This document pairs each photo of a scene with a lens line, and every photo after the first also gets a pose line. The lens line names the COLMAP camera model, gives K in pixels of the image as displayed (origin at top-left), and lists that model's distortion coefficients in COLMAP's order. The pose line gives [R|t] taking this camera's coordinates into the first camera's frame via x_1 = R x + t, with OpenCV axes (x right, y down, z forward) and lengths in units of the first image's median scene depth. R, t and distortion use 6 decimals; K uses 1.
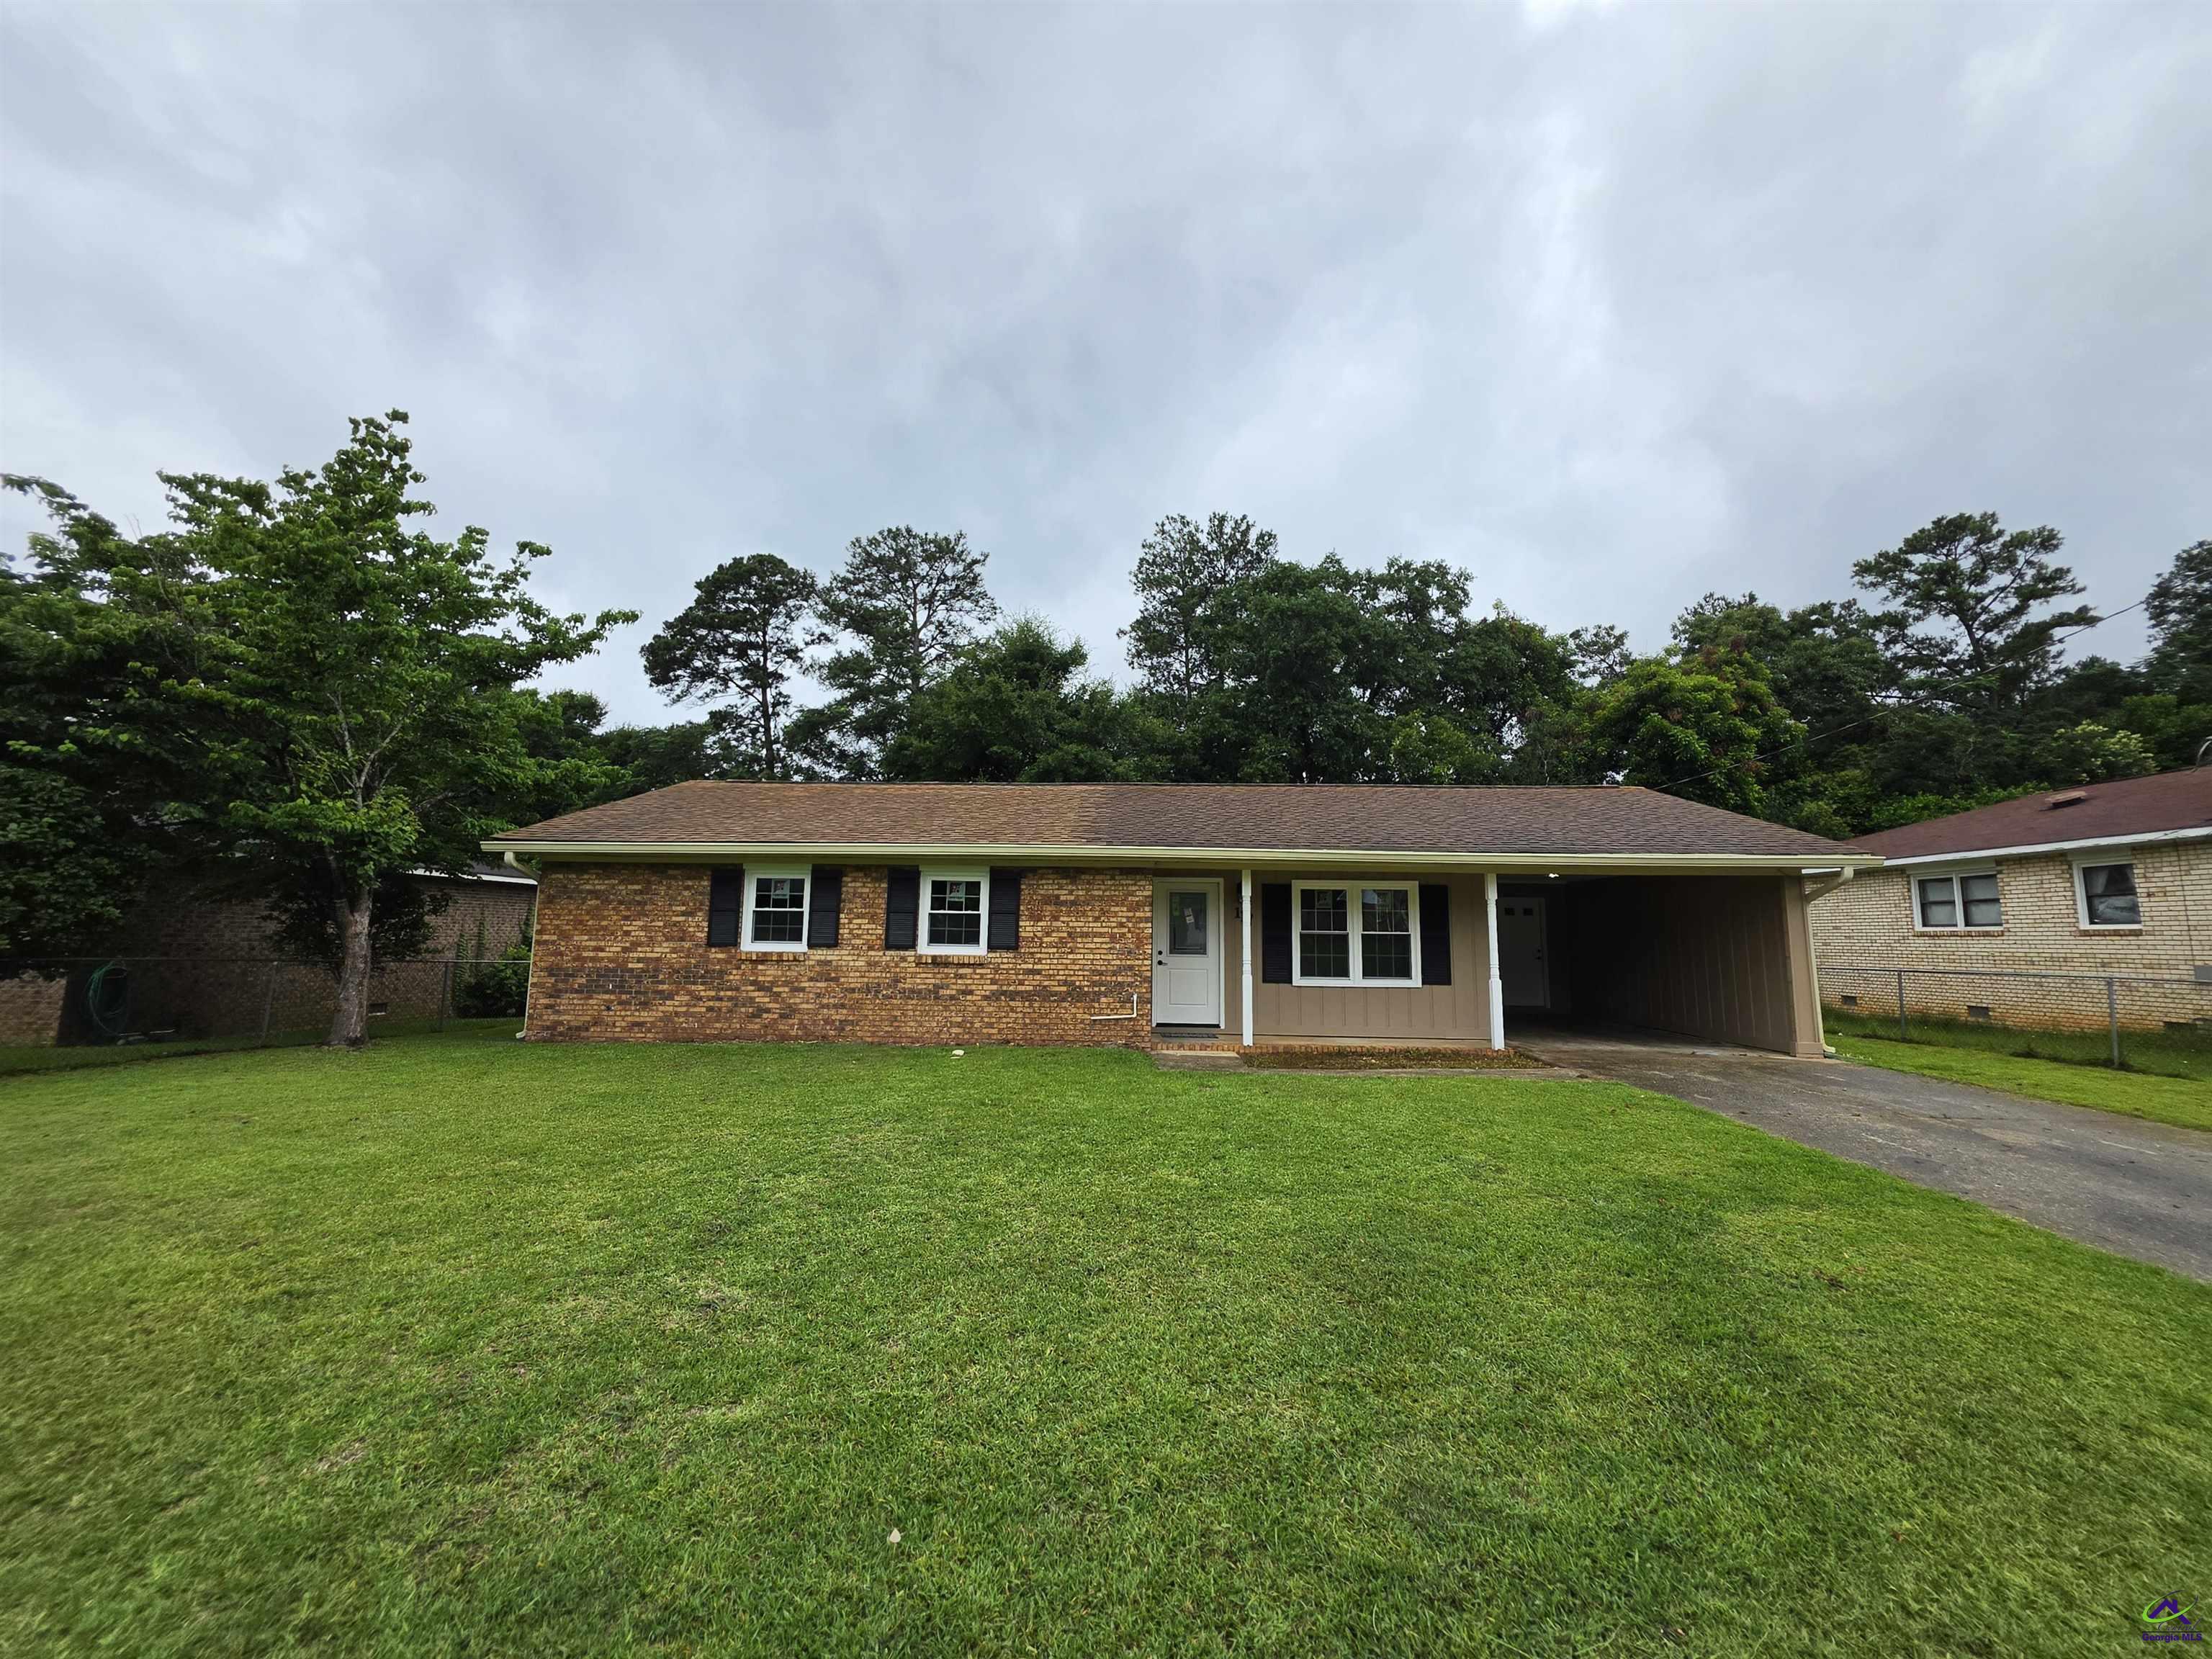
lens RADIAL K [[887.3, 0, 1108.5], [0, 887.3, 821.5], [0, 0, 1]] dist [-0.001350, 0.000192]
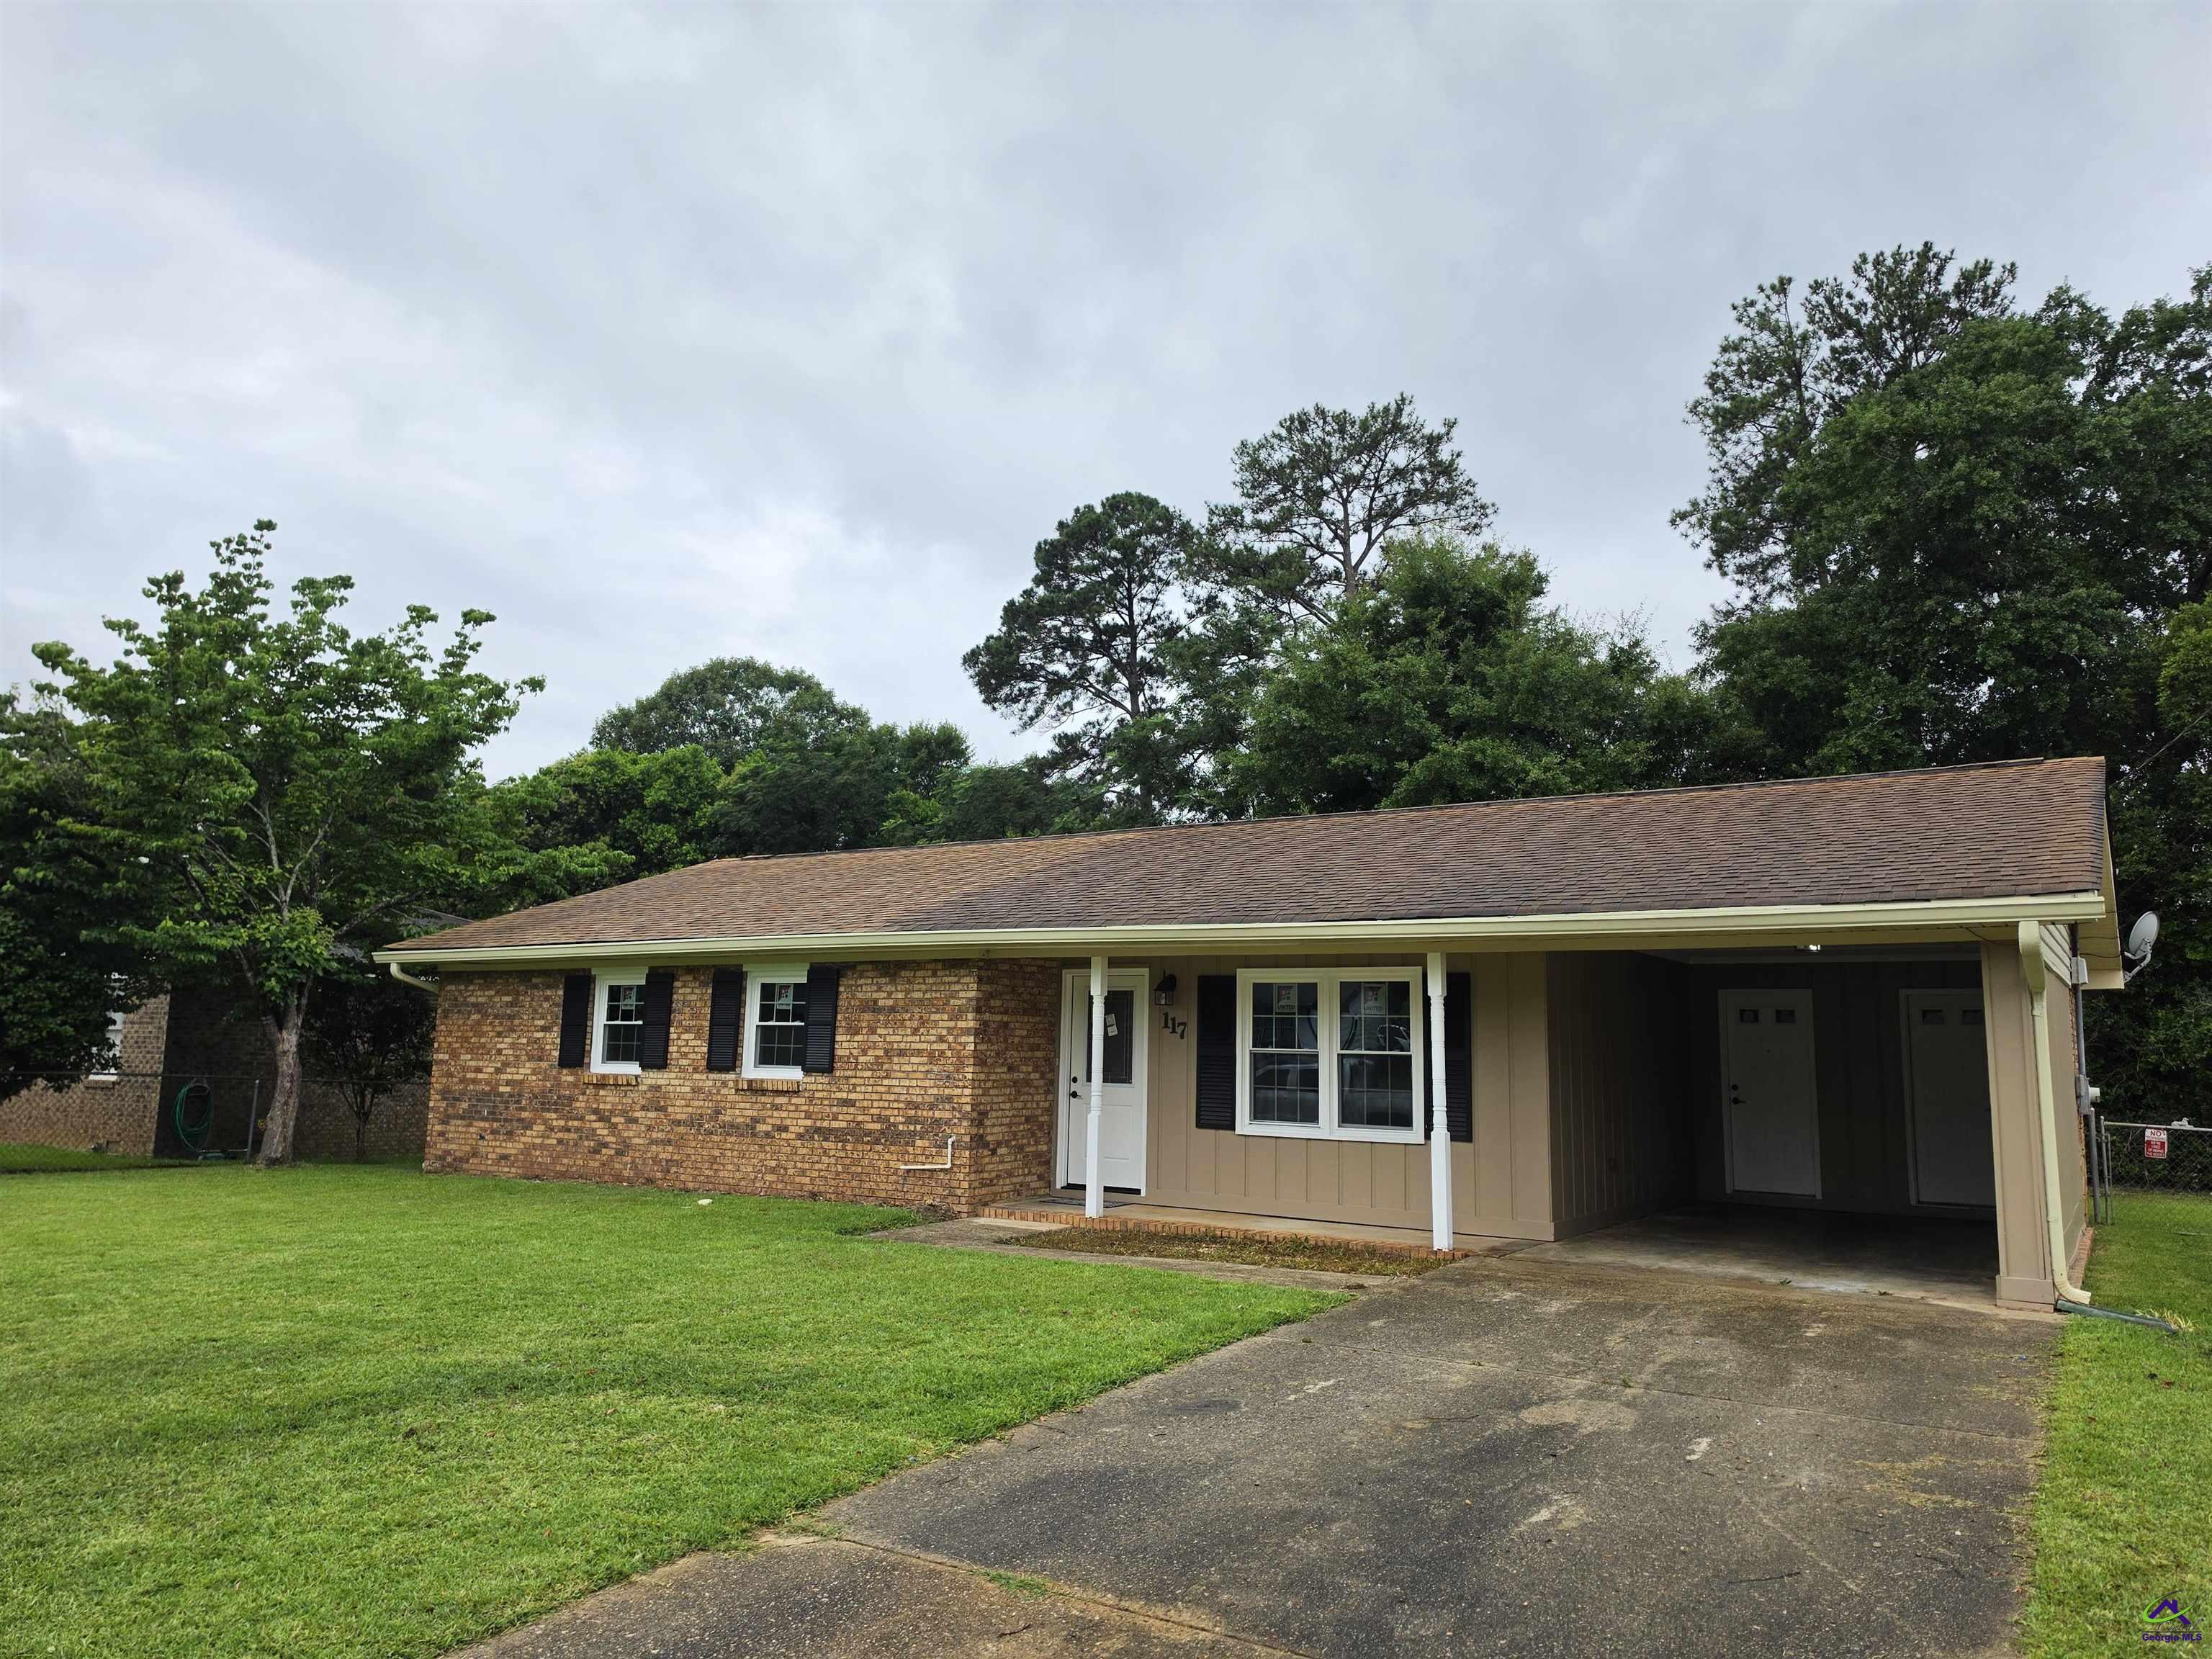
lens RADIAL K [[1525.6, 0, 1107.4], [0, 1525.6, 835.0], [0, 0, 1]] dist [0.029687, -0.018612]
pose [[0.859739, -0.070673, -0.505820, 0.752297], [0.058420, 0.997487, -0.040073, 0.008824], [0.507381, 0.004903, 0.861708, 0.002439]]
